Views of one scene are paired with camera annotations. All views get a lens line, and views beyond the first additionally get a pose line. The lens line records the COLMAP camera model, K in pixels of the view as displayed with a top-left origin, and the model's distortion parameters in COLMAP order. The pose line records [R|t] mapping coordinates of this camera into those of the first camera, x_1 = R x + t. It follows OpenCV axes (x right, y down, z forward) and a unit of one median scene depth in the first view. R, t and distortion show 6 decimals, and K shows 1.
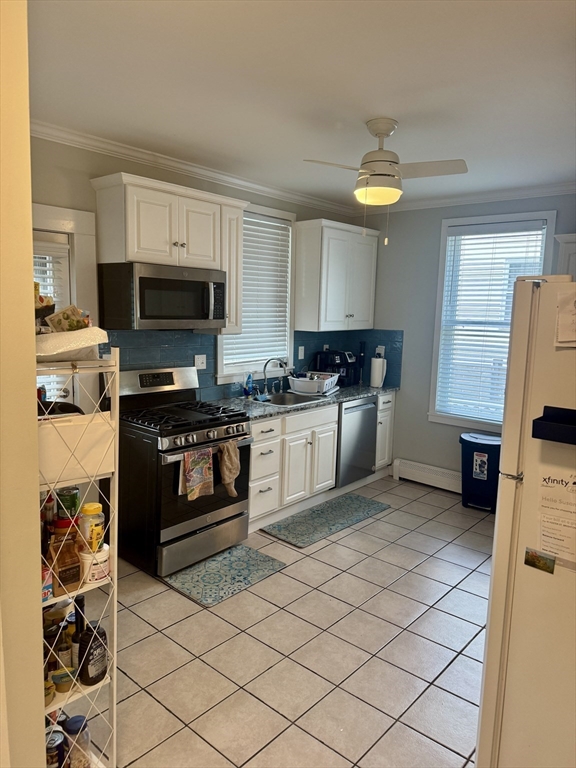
lens RADIAL K [[558.0, 0, 288.0], [0, 558.0, 384.0], [0, 0, 1]] dist [0.047088, -0.034358]
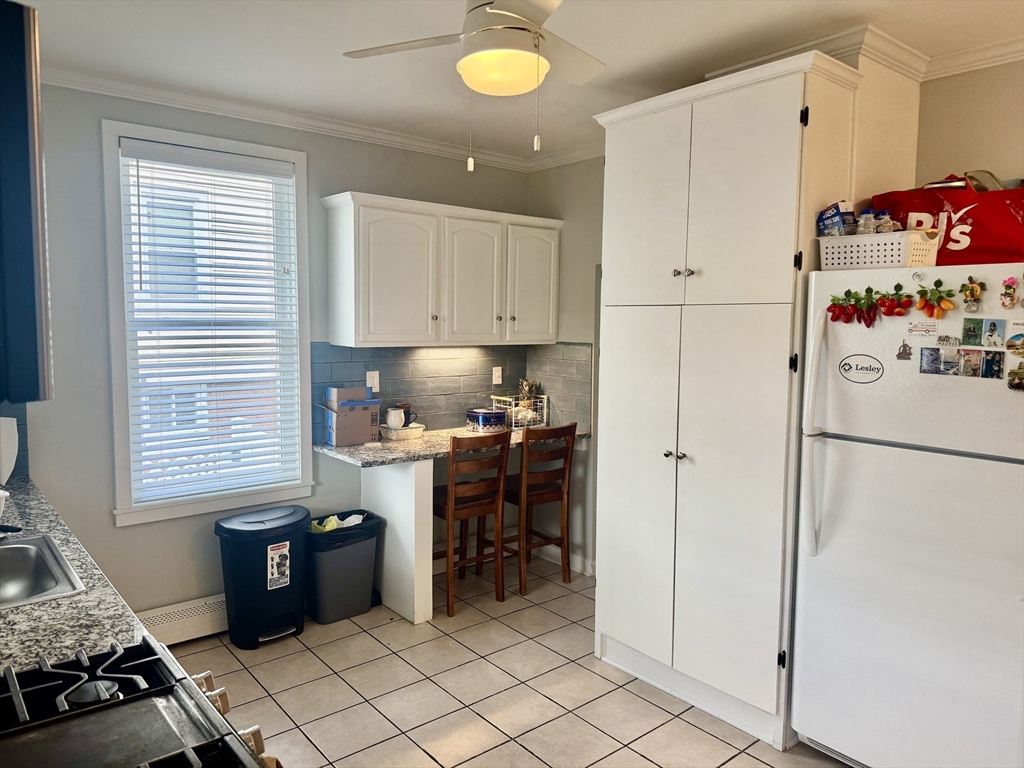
lens RADIAL K [[744.0, 0, 514.9], [0, 744.0, 382.3], [0, 0, 1]] dist [0.047088, -0.034358]
pose [[0.182614, -0.111027, 0.976896, -0.355803], [0.141490, 0.986229, 0.085639, -0.074844], [-0.972951, 0.122582, 0.195808, 0.583293]]
